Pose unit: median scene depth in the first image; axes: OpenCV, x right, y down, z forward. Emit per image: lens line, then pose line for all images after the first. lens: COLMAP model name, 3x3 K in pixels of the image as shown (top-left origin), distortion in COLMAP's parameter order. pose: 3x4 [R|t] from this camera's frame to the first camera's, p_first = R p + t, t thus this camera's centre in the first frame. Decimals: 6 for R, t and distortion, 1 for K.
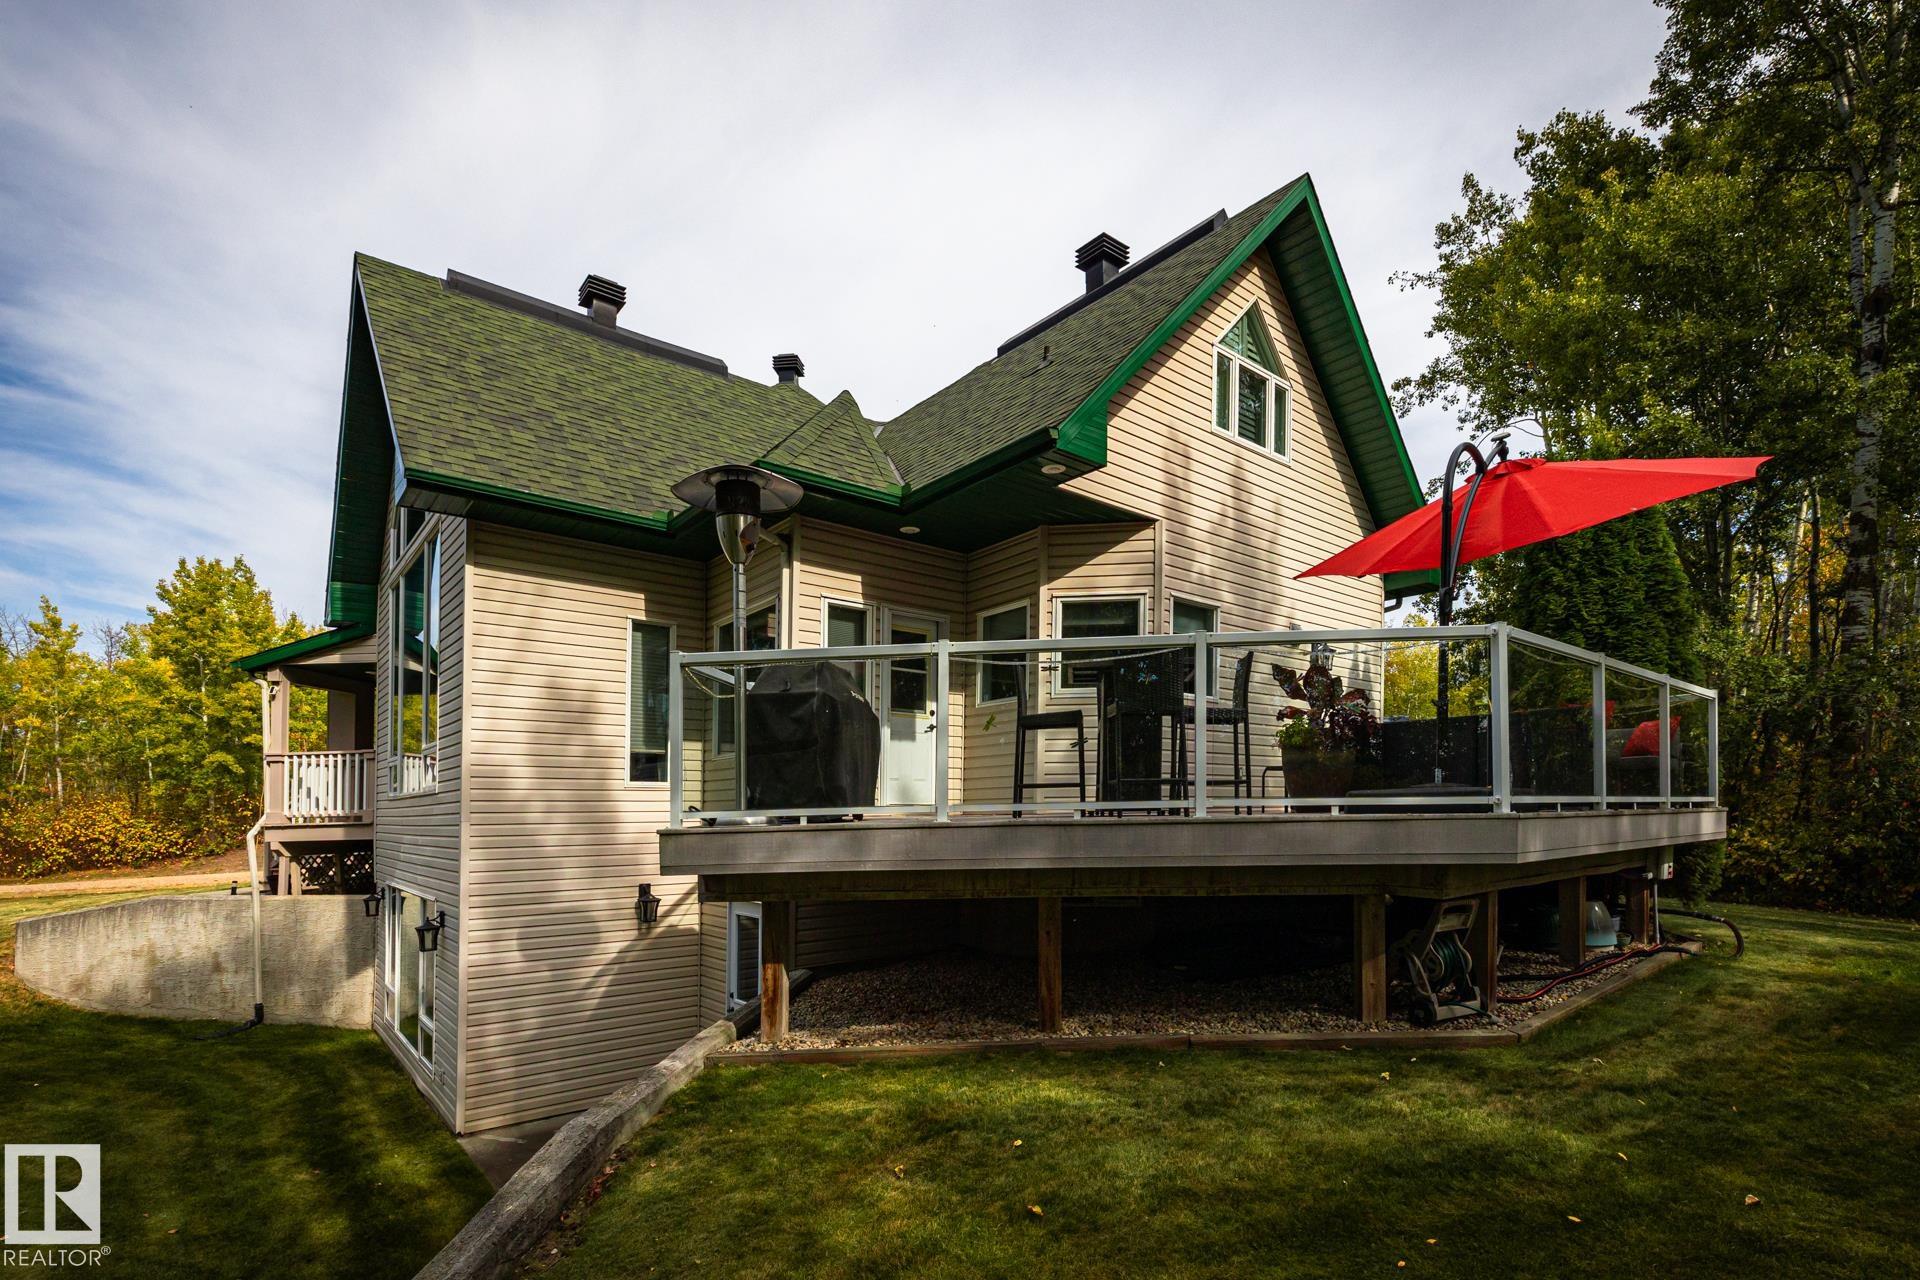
lens RADIAL K [[925.5, 0, 952.0], [0, 925.5, 812.3], [0, 0, 1]] dist [0.000865, -0.000739]
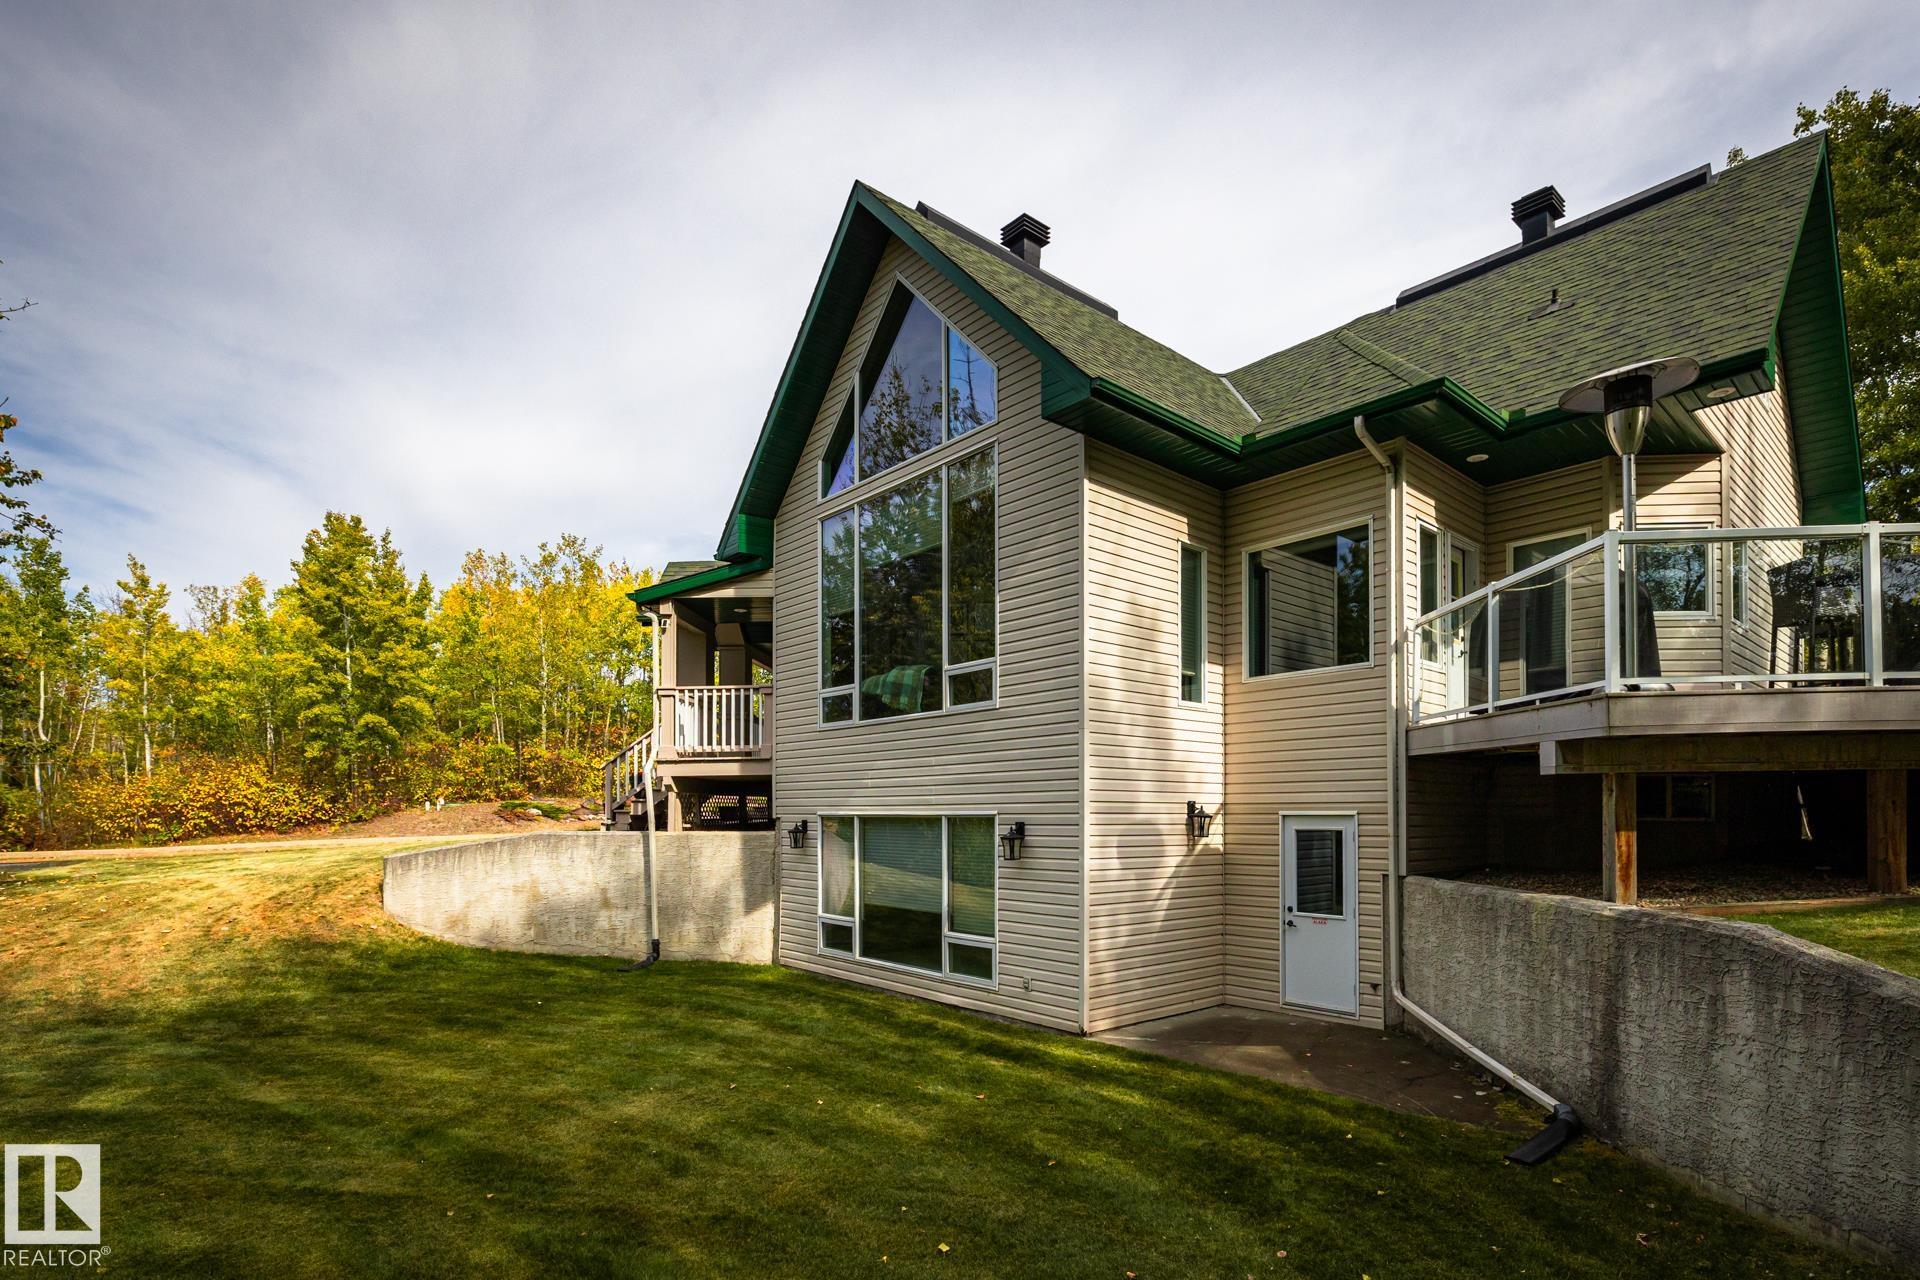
lens RADIAL K [[970.6, 0, 968.8], [0, 970.6, 800.1], [0, 0, 1]] dist [-0.000748, 0.001273]
pose [[0.999513, 0.011381, 0.029047, -0.446026], [-0.011008, 0.999855, -0.012983, 0.067983], [-0.029191, 0.012657, 0.999494, -0.043861]]
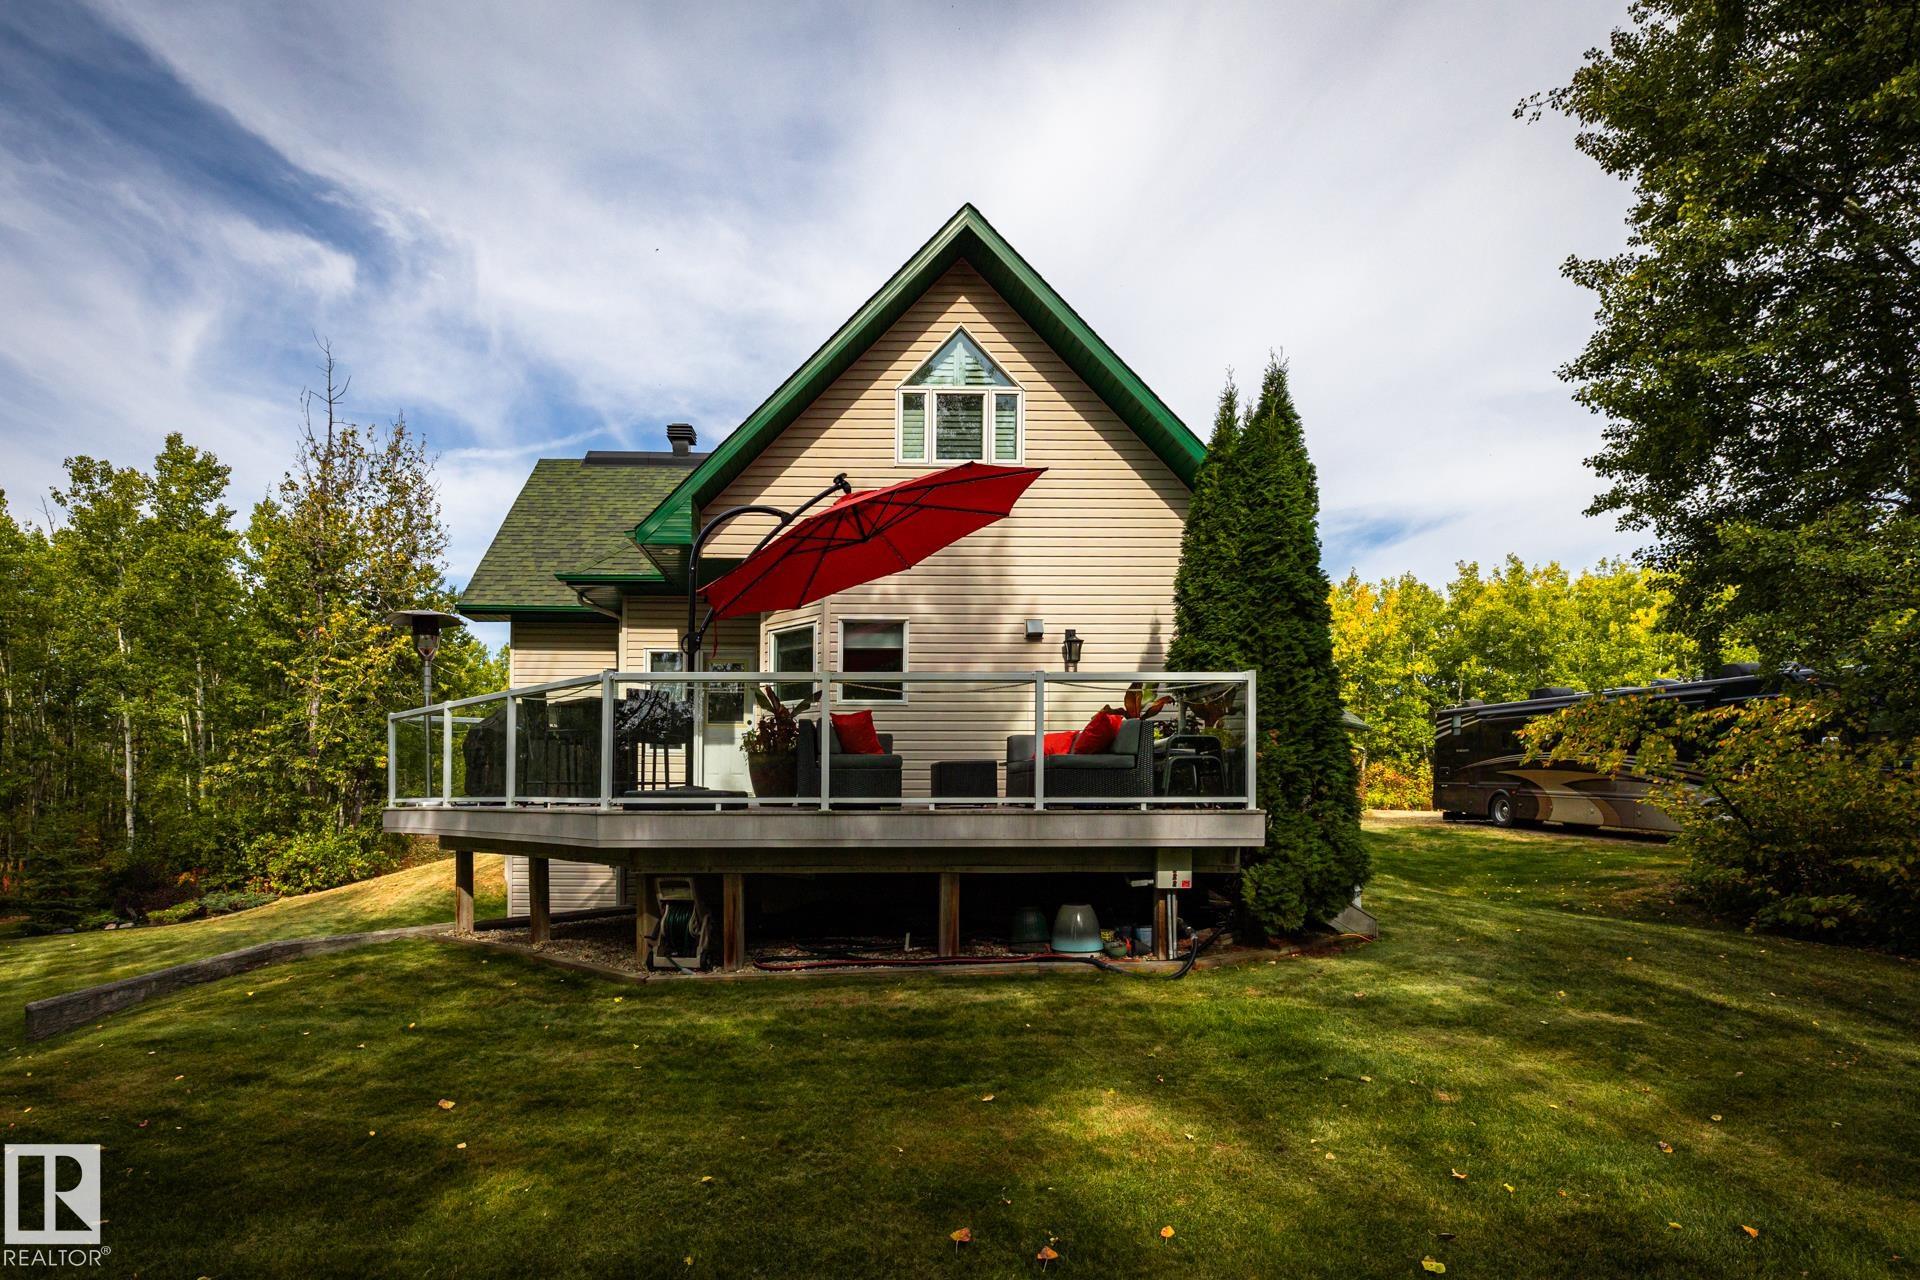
lens RADIAL K [[970.6, 0, 968.8], [0, 970.6, 800.1], [0, 0, 1]] dist [-0.000748, 0.001273]
pose [[0.767106, 0.020344, -0.641198, 0.821813], [-0.010420, 0.999760, 0.019254, -0.020257], [0.641436, -0.008089, 0.767134, 0.106155]]
